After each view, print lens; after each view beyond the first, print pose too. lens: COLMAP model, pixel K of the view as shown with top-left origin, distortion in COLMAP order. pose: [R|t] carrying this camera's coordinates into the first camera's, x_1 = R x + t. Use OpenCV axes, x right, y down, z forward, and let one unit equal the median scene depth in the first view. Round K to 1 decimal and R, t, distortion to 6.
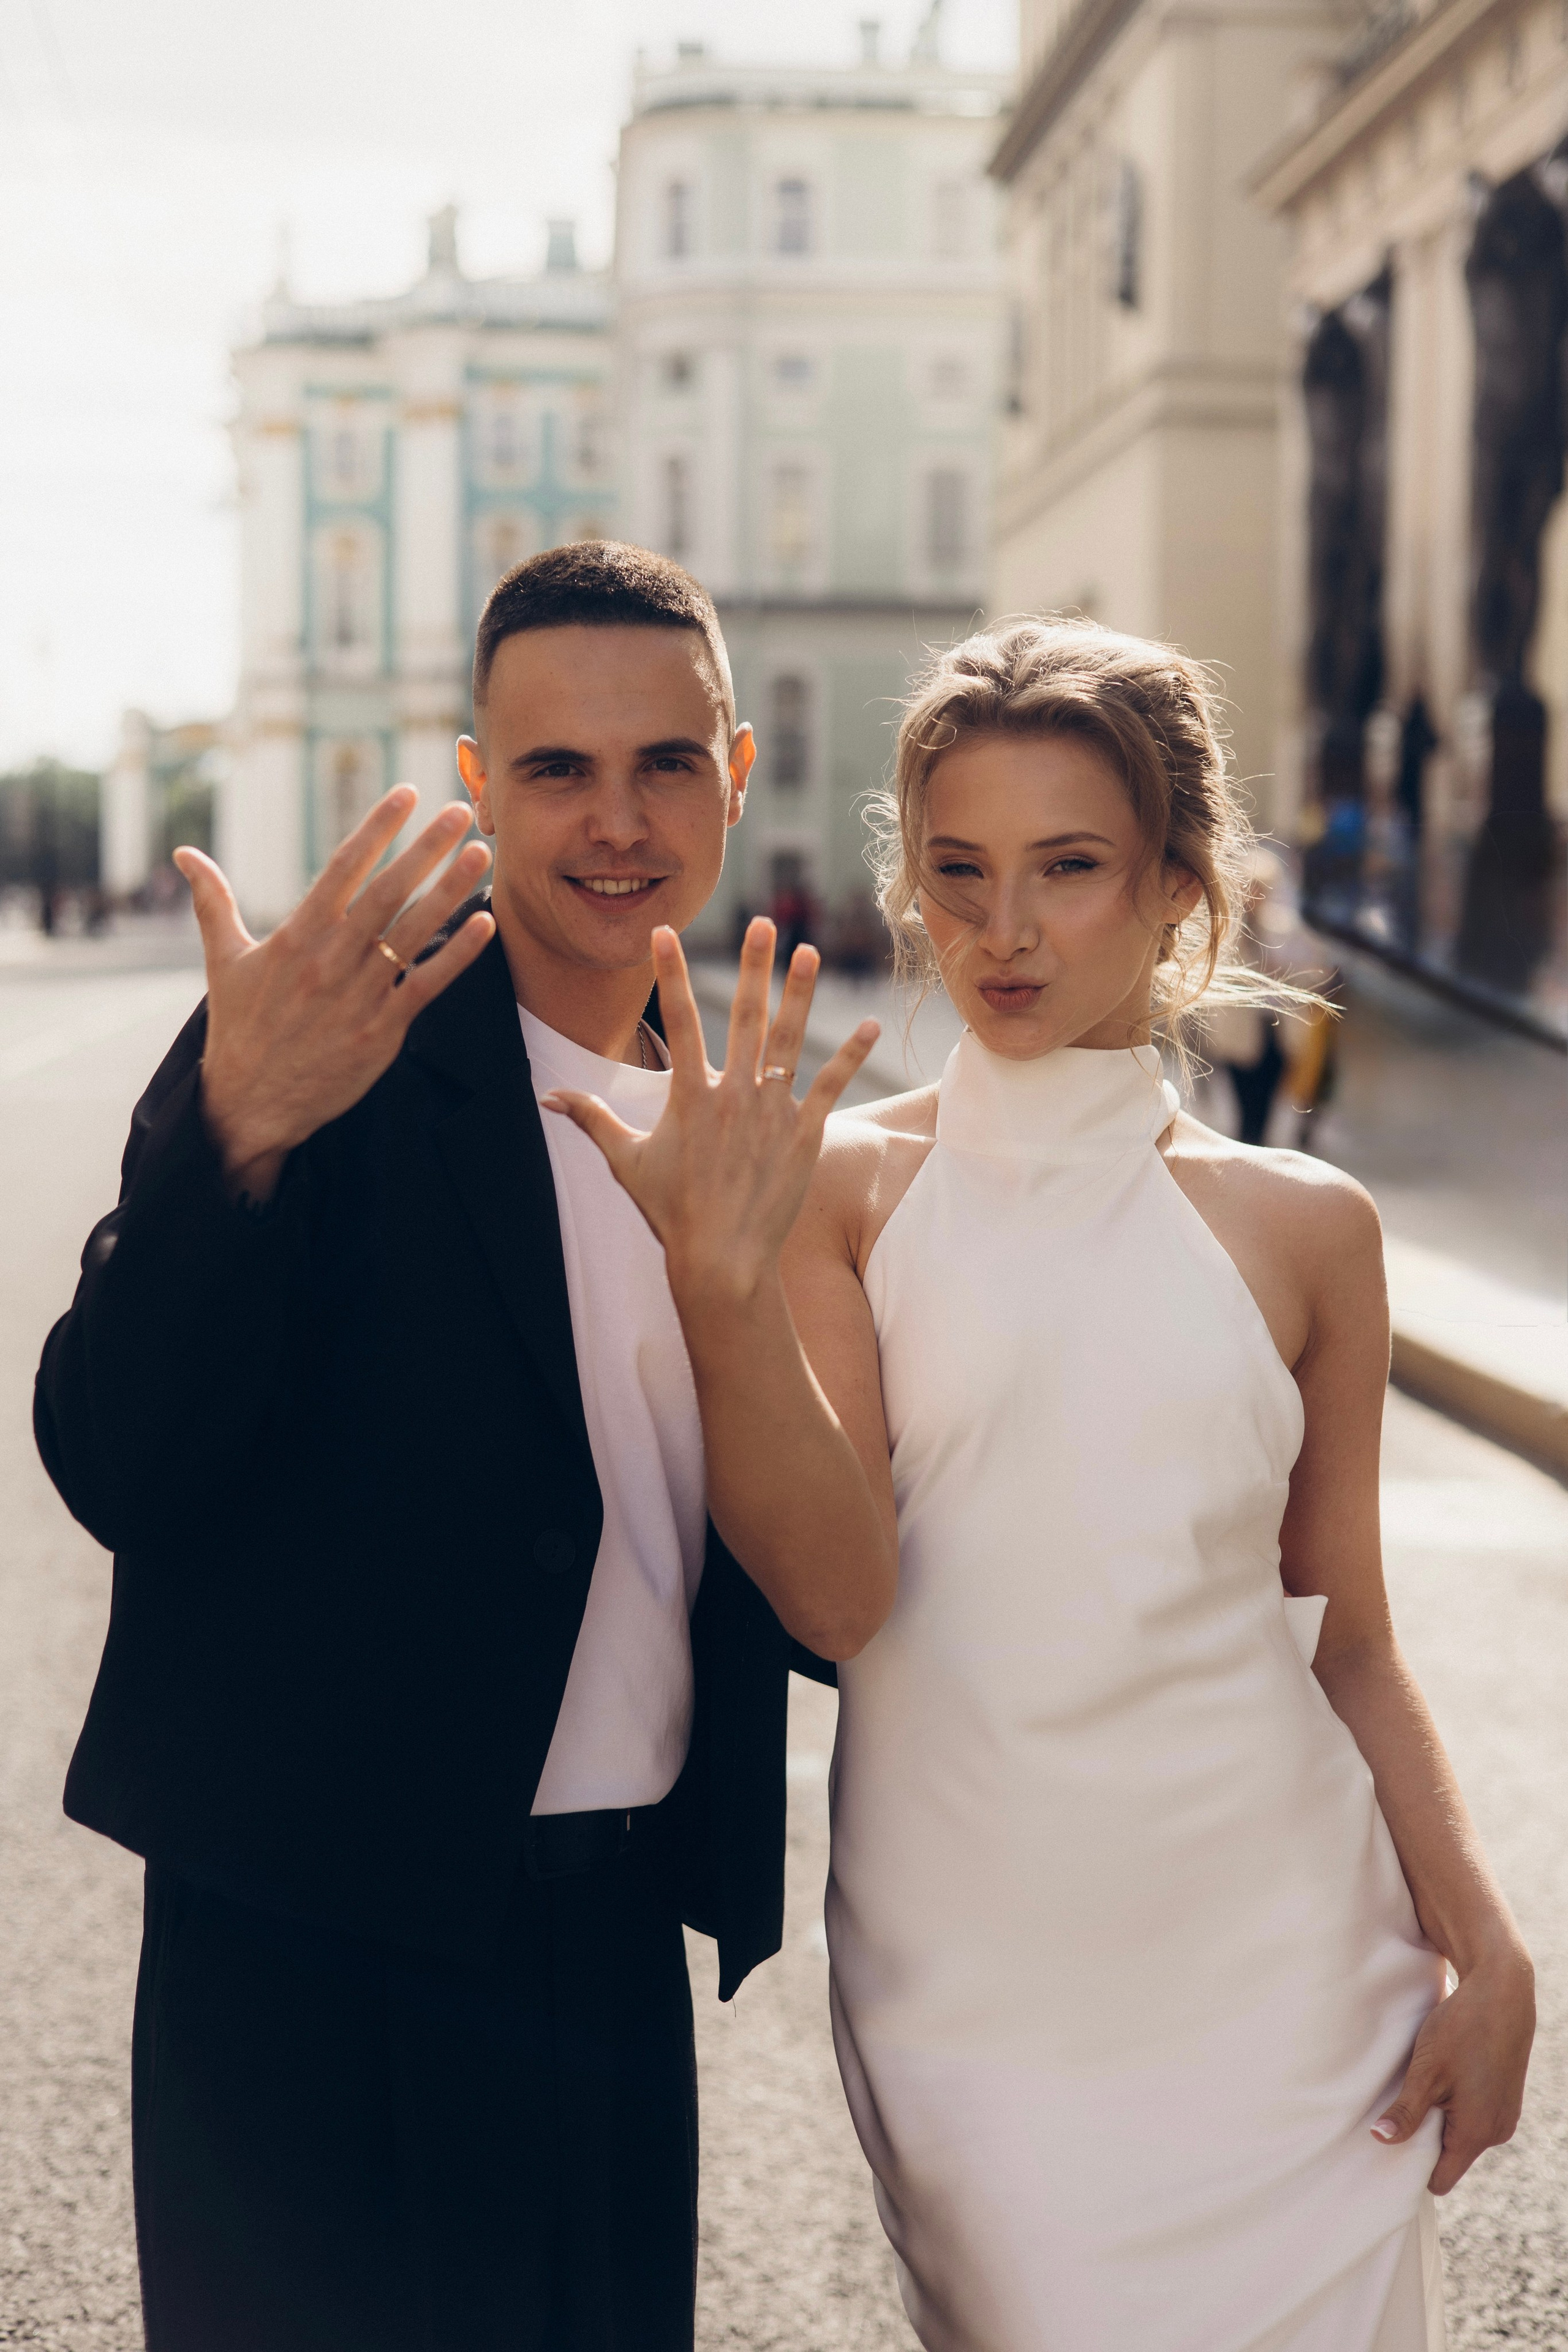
lens RADIAL K [[3293.2, 0, 833.9], [0, 3293.2, 1169.2], [0, 0, 1]] dist [0.007940, 0.000000]
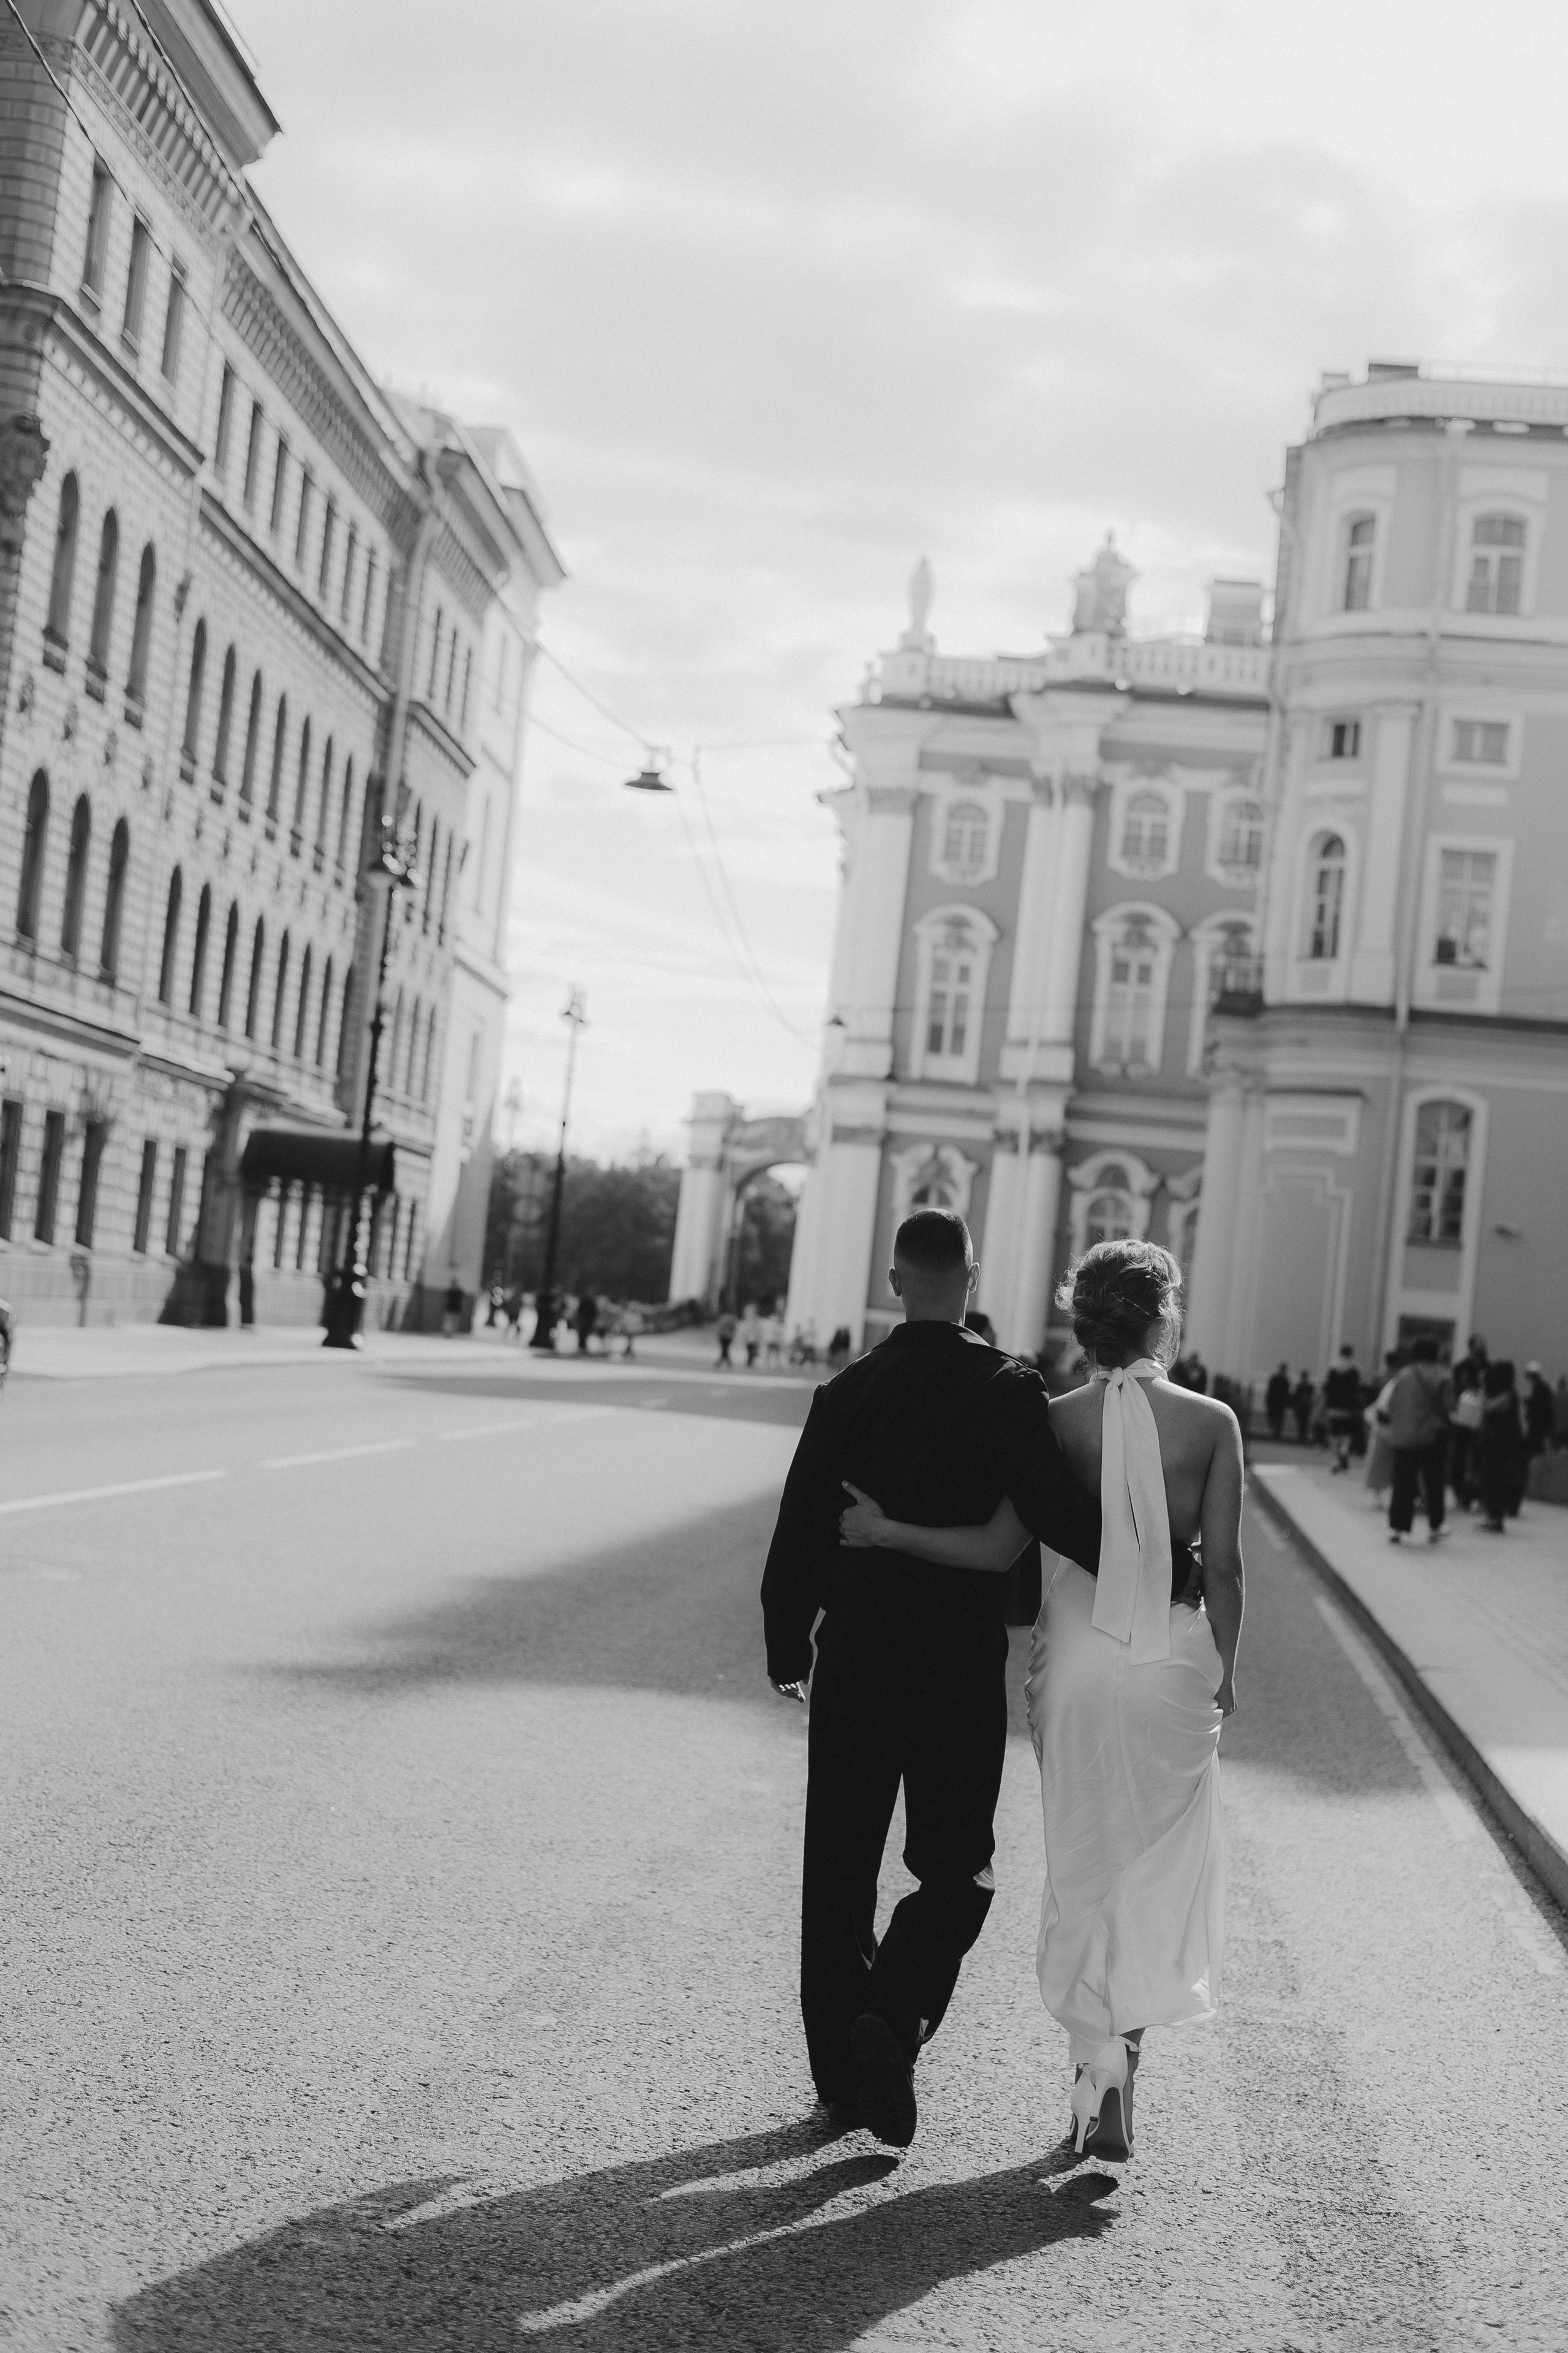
lens RADIAL K [[3618.5, 0, 747.4], [0, 3618.5, 1179.2], [0, 0, 1]] dist [0.008812, 0.000000]
pose [[0.974386, 0.081791, -0.209479, 0.007021], [-0.108479, 0.986921, -0.119245, -0.007430], [0.196986, 0.138915, 0.970515, 0.102096]]
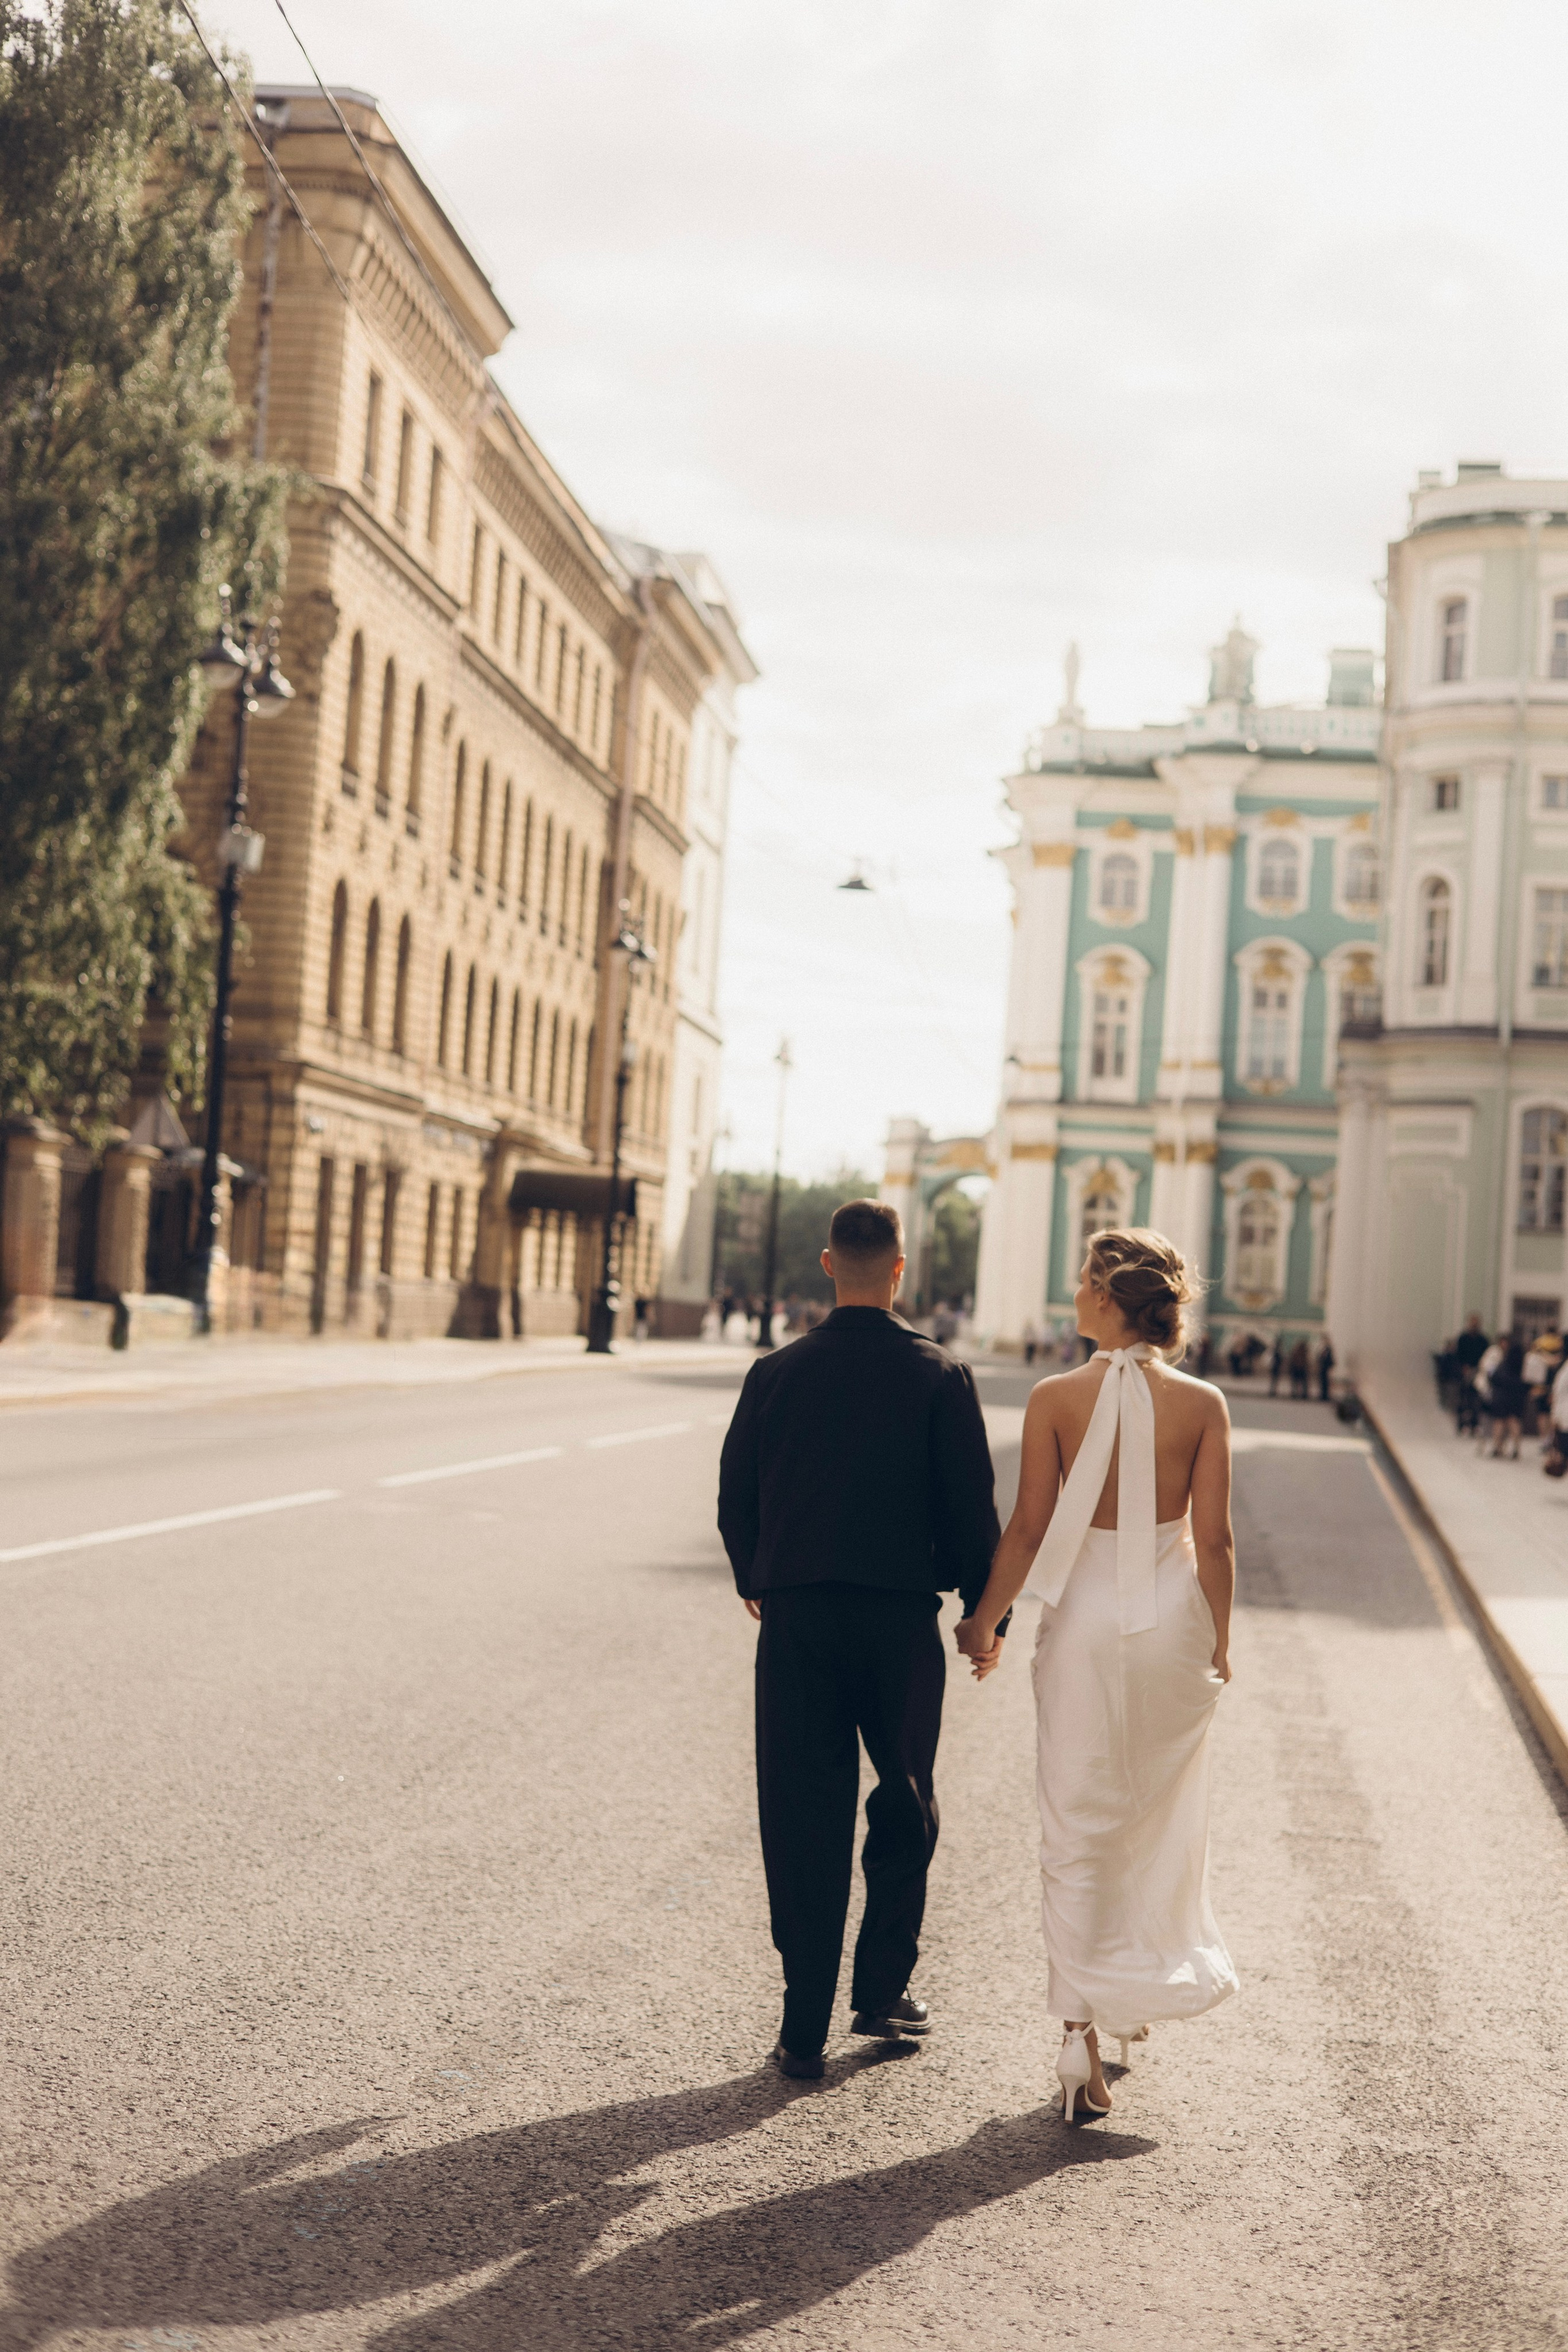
lens RADIAL K [[3293.2, 0, 797.7], [0, 3293.2, 1173.5], [0, 0, 1]] dist [0.007940, 0.000000]
pose [[0.967223, 0.046256, -0.249681, 0.015097], [-0.078512, 0.989565, -0.120815, -0.003673], [0.241488, 0.136458, 0.960762, 0.055175]]
